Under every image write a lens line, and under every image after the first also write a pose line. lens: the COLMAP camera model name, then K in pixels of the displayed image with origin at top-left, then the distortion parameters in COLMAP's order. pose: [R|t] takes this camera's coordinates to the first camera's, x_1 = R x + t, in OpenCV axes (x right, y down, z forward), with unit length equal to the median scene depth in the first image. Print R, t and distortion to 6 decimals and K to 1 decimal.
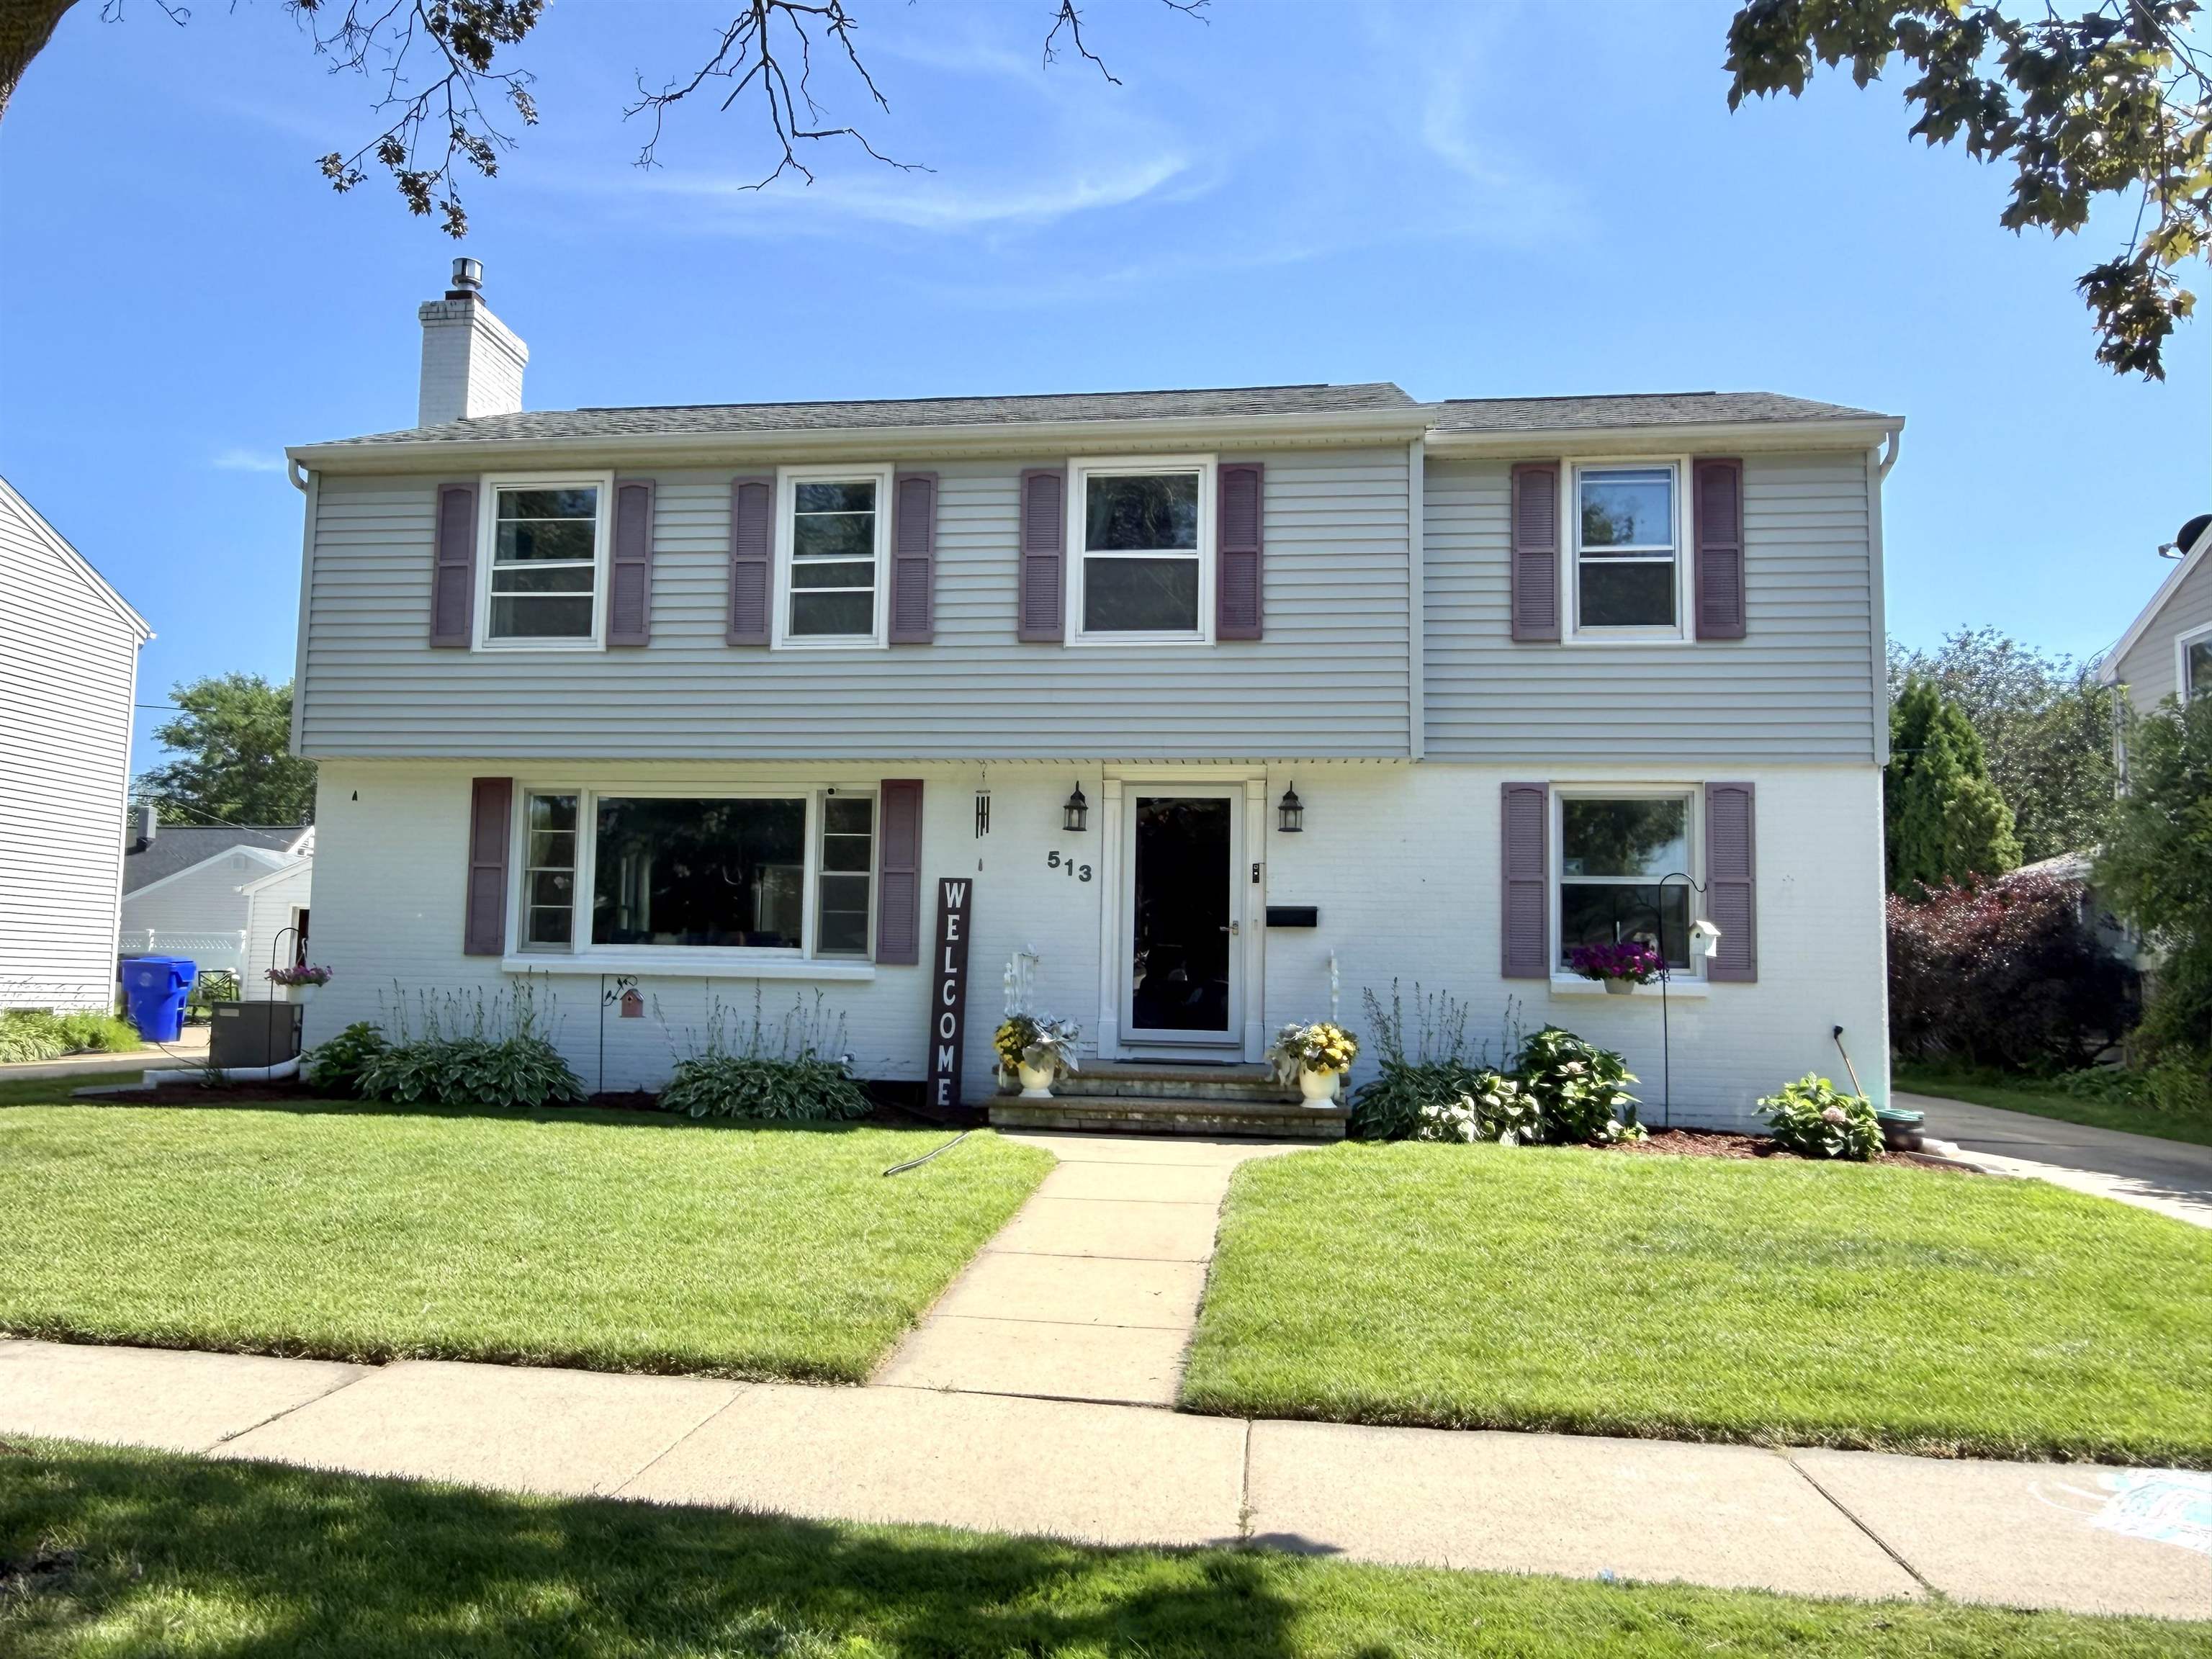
lens RADIAL K [[1724.1, 0, 994.6], [0, 1724.1, 826.3], [0, 0, 1]] dist [-0.003997, -0.000813]
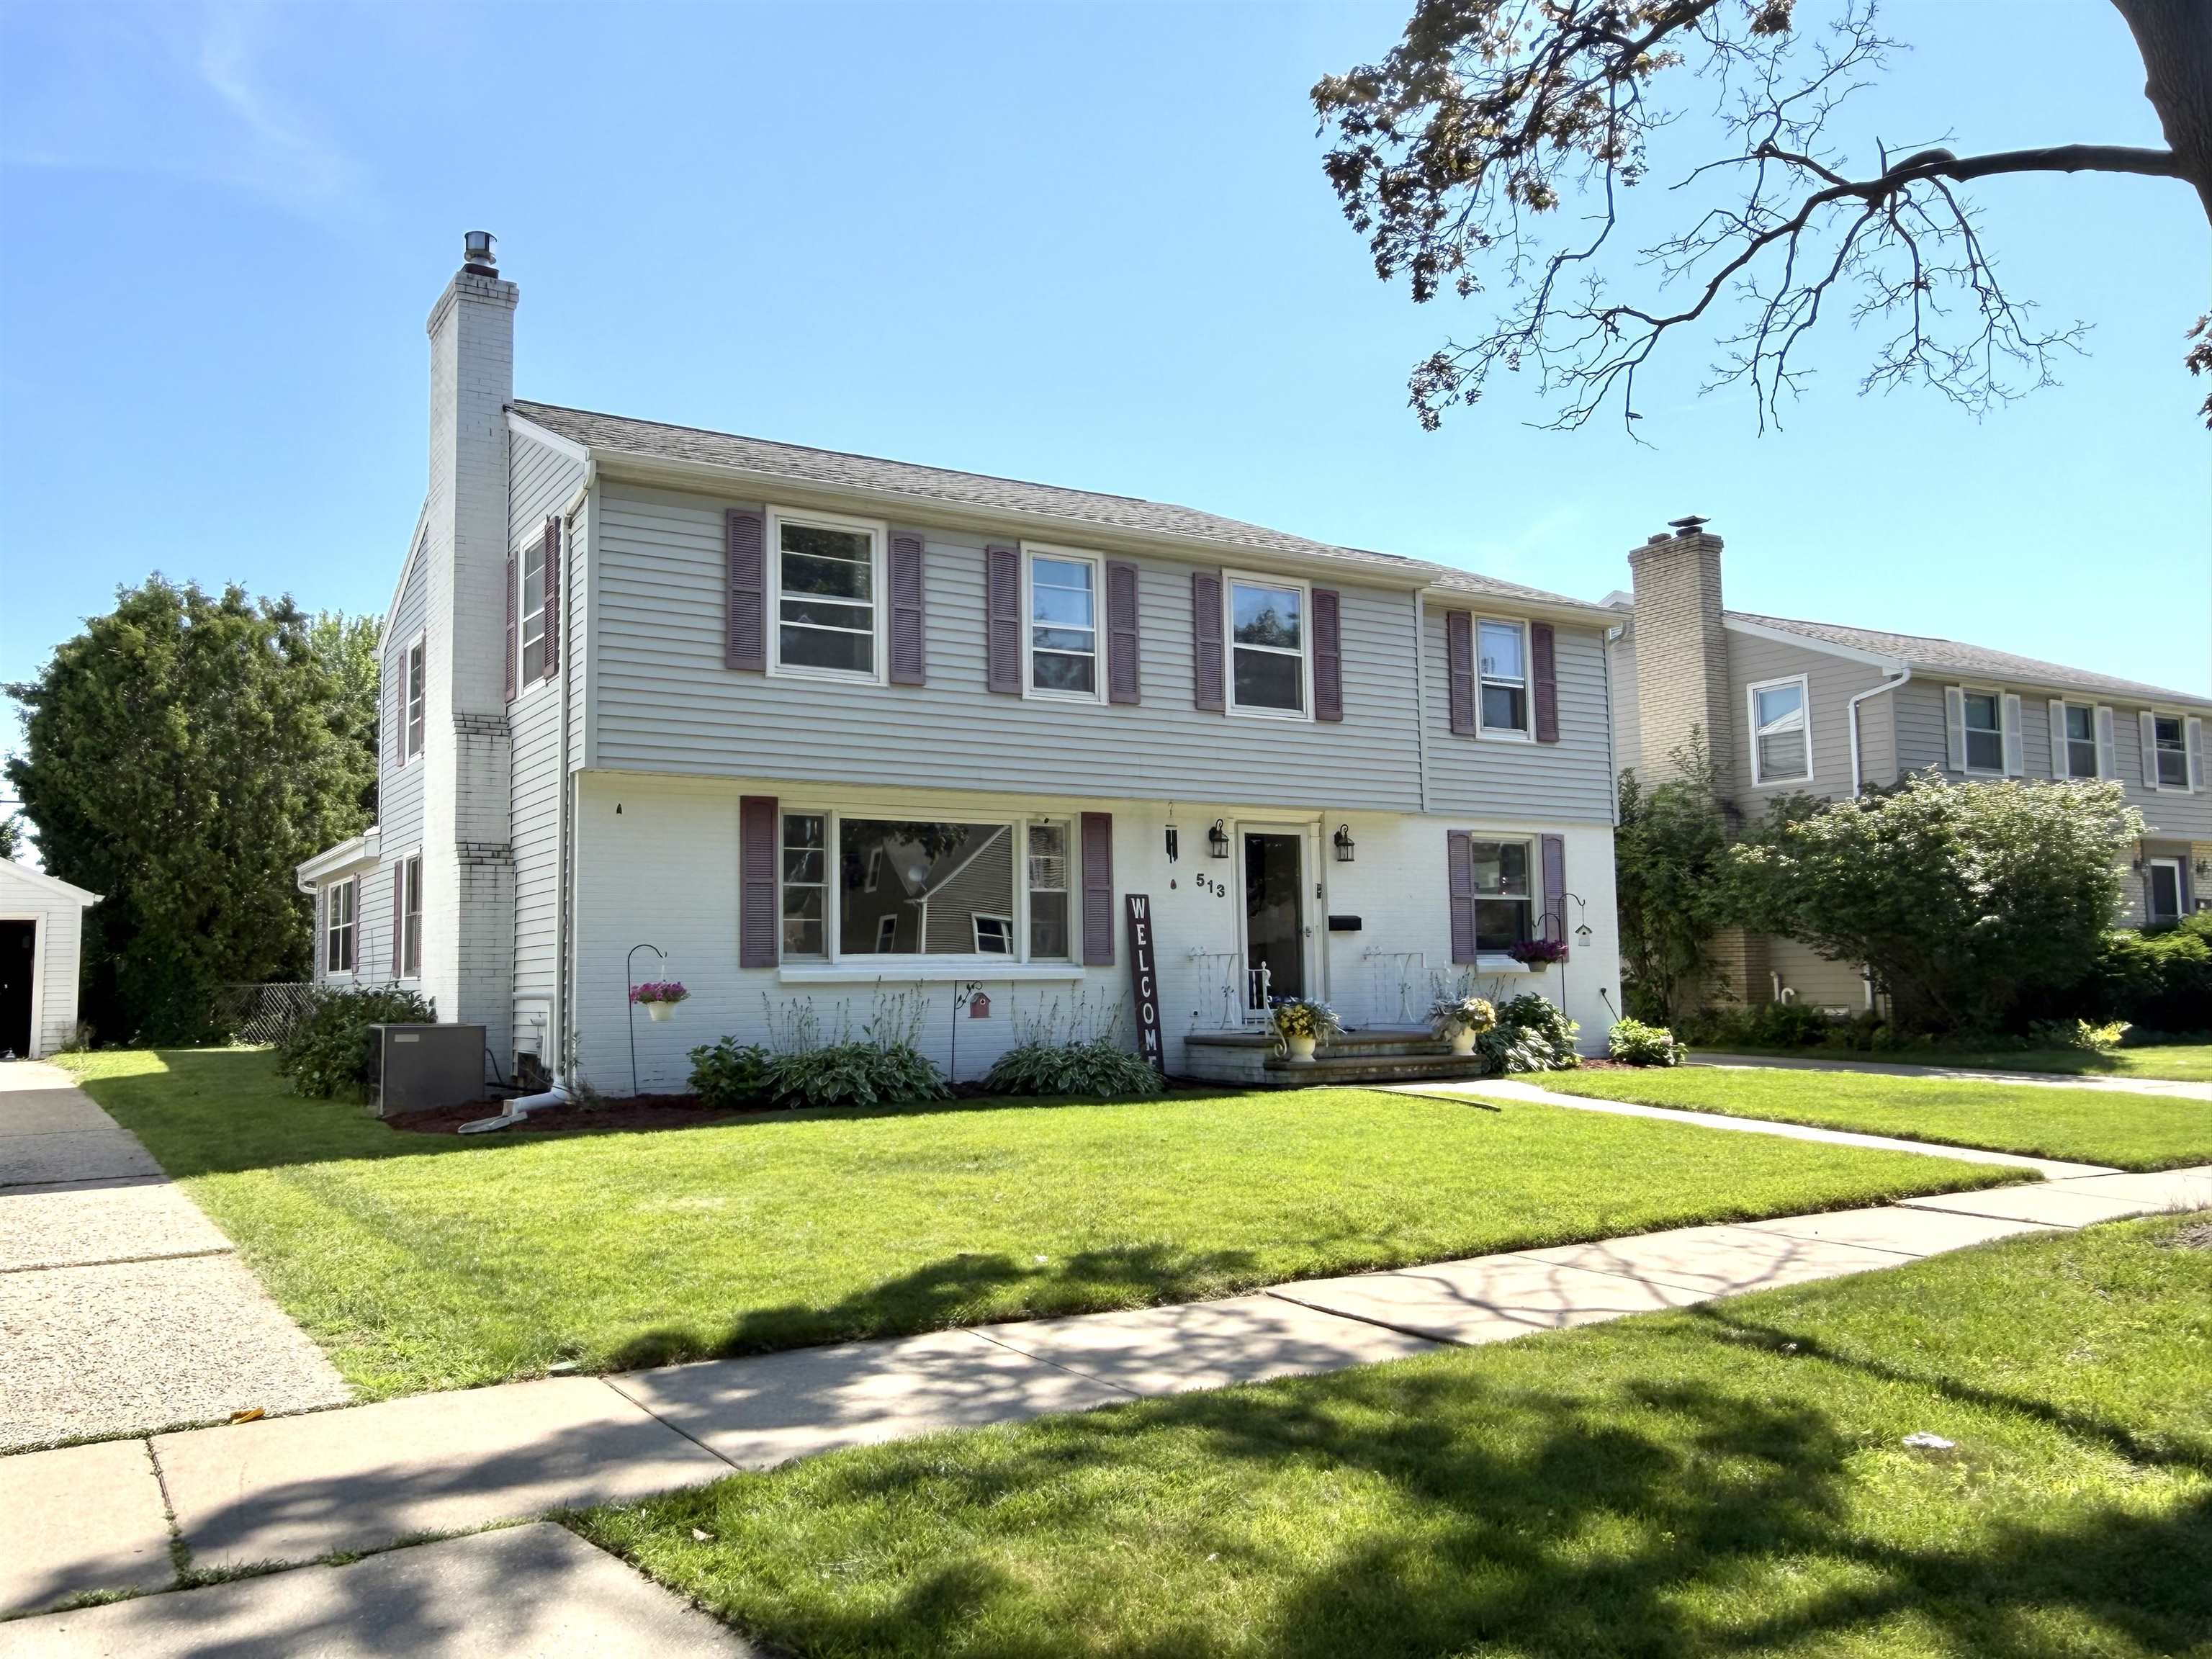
lens RADIAL K [[1685.2, 0, 950.4], [0, 1685.2, 834.0], [0, 0, 1]] dist [-0.013158, -0.002977]
pose [[0.783071, 0.022960, 0.621508, -0.892465], [-0.027787, 0.999612, -0.001918, -0.007349], [-0.621311, -0.015768, 0.783405, 0.138807]]
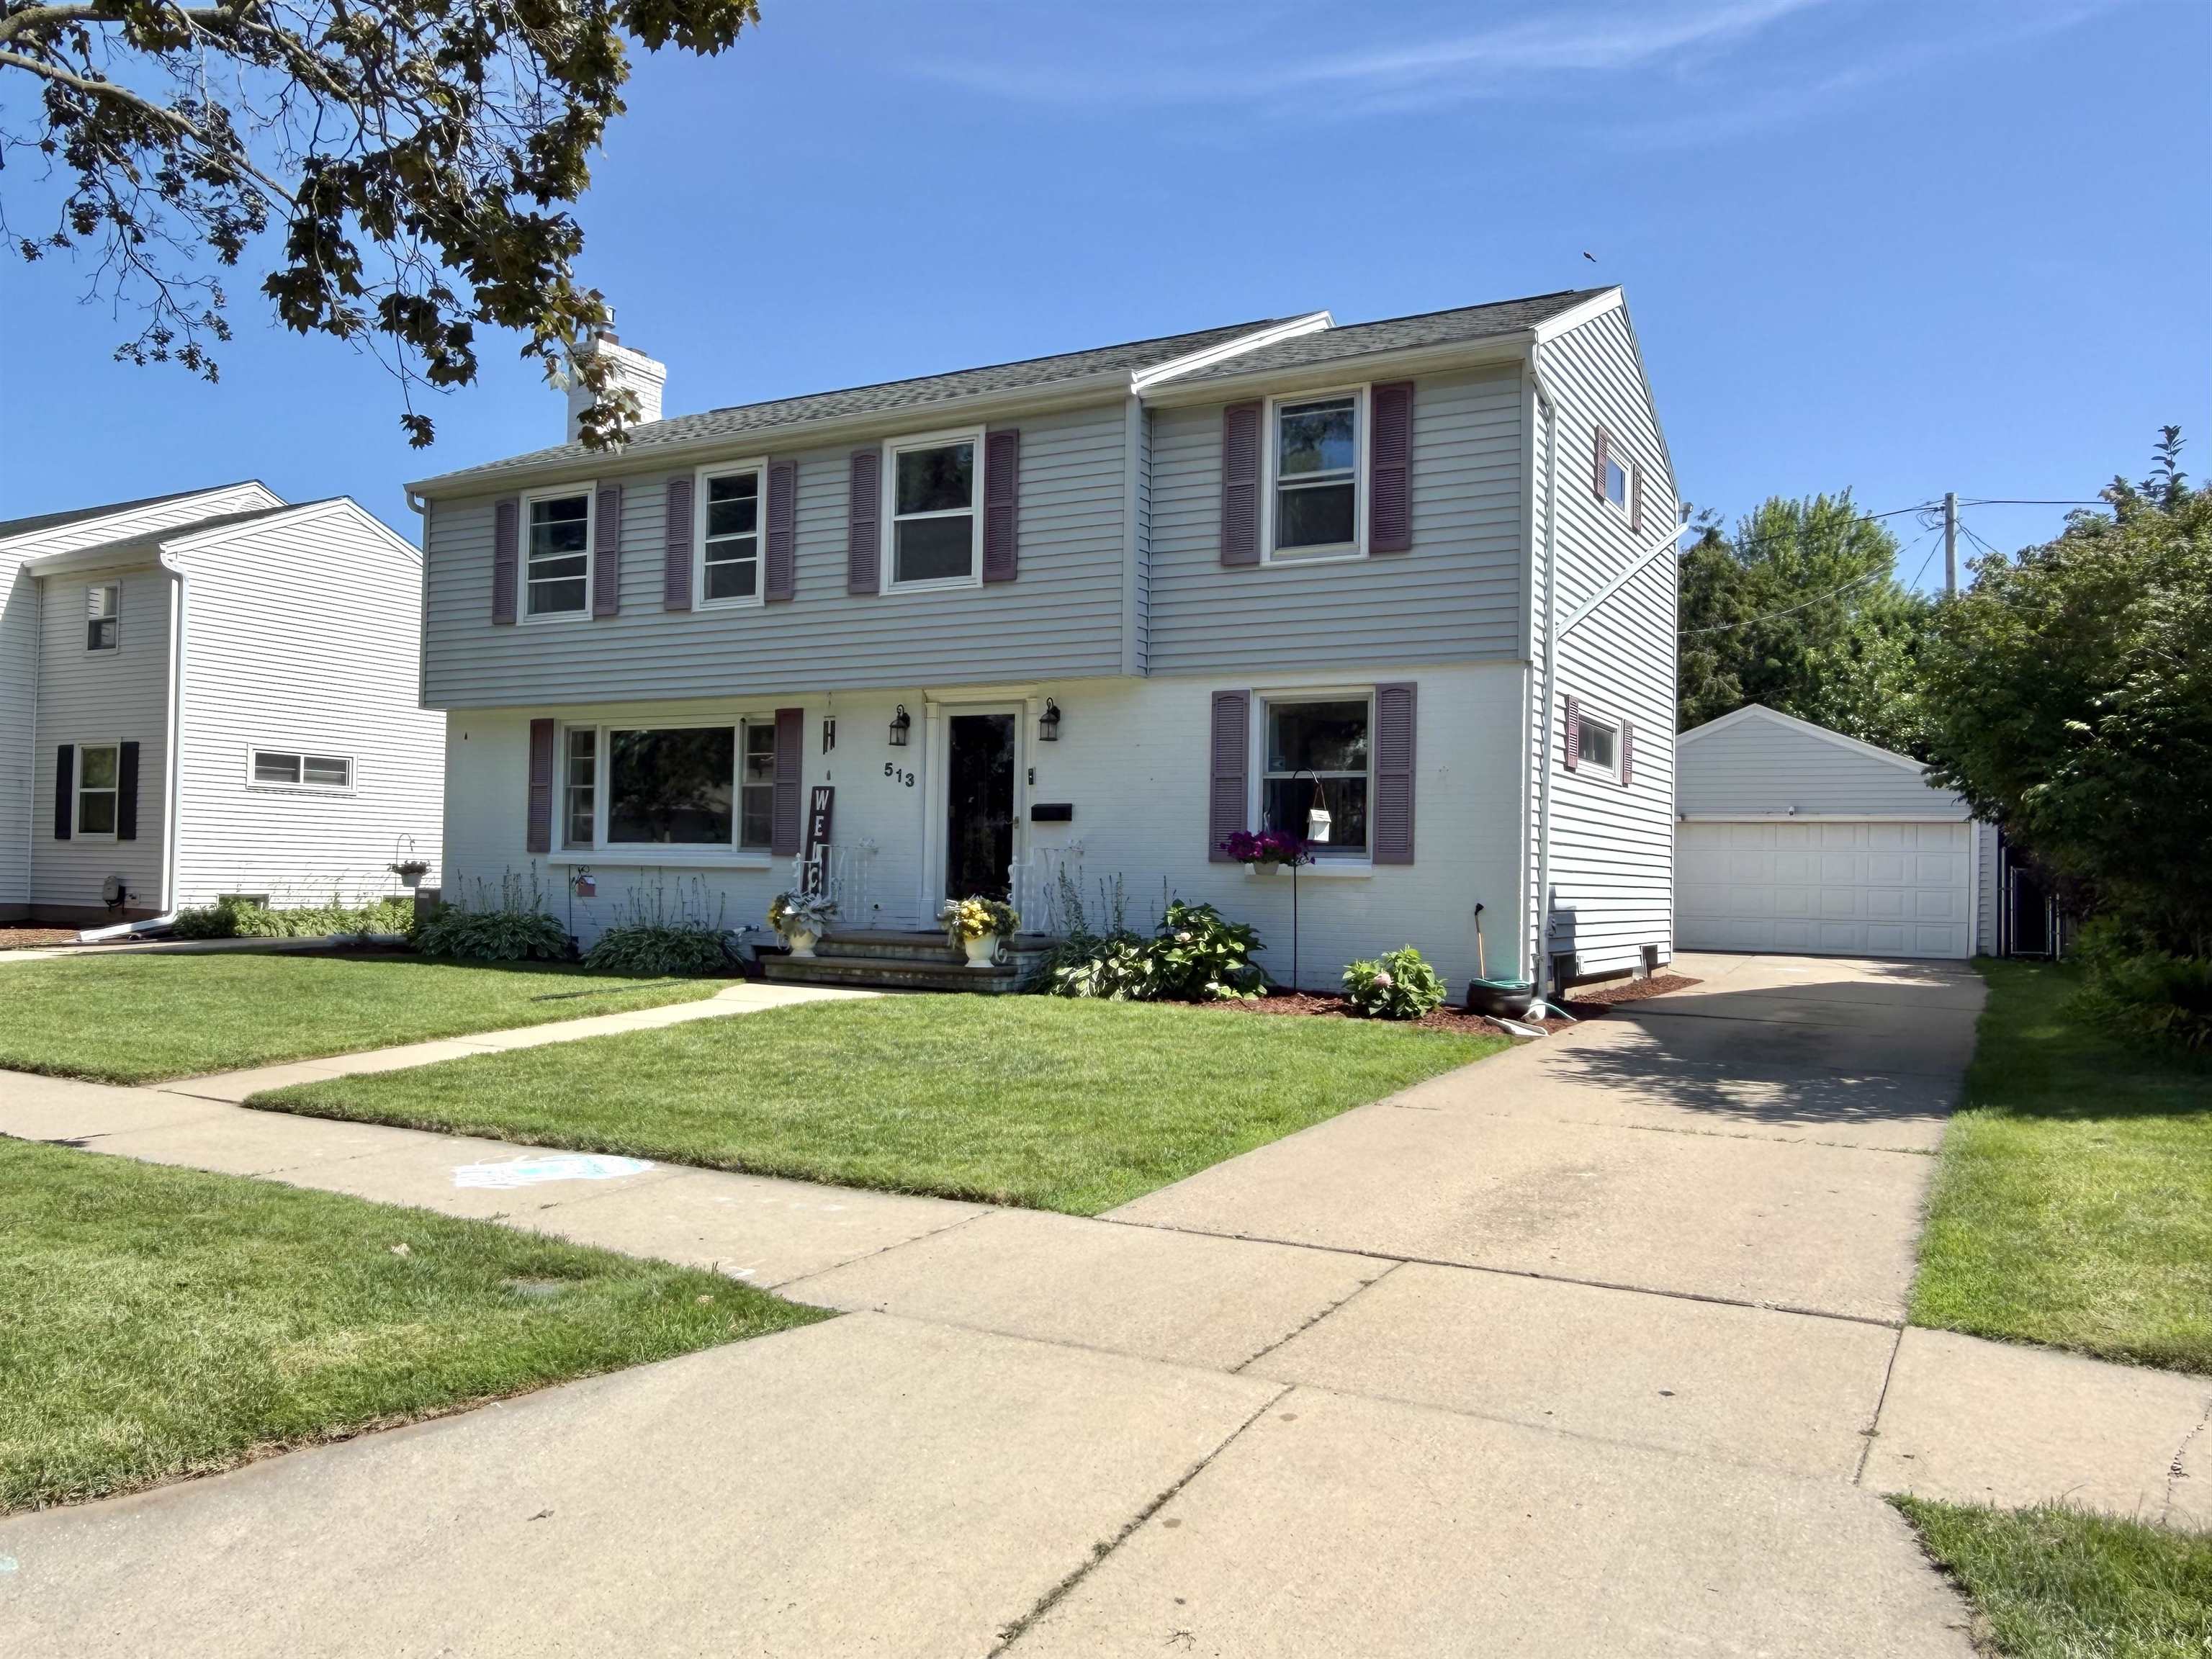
lens RADIAL K [[1683.6, 0, 997.4], [0, 1683.6, 834.6], [0, 0, 1]] dist [-0.003567, -0.000135]
pose [[0.927791, -0.013478, -0.372856, 0.557356], [0.035842, 0.997945, 0.053112, 0.004598], [0.371374, -0.062641, 0.926368, -0.088226]]
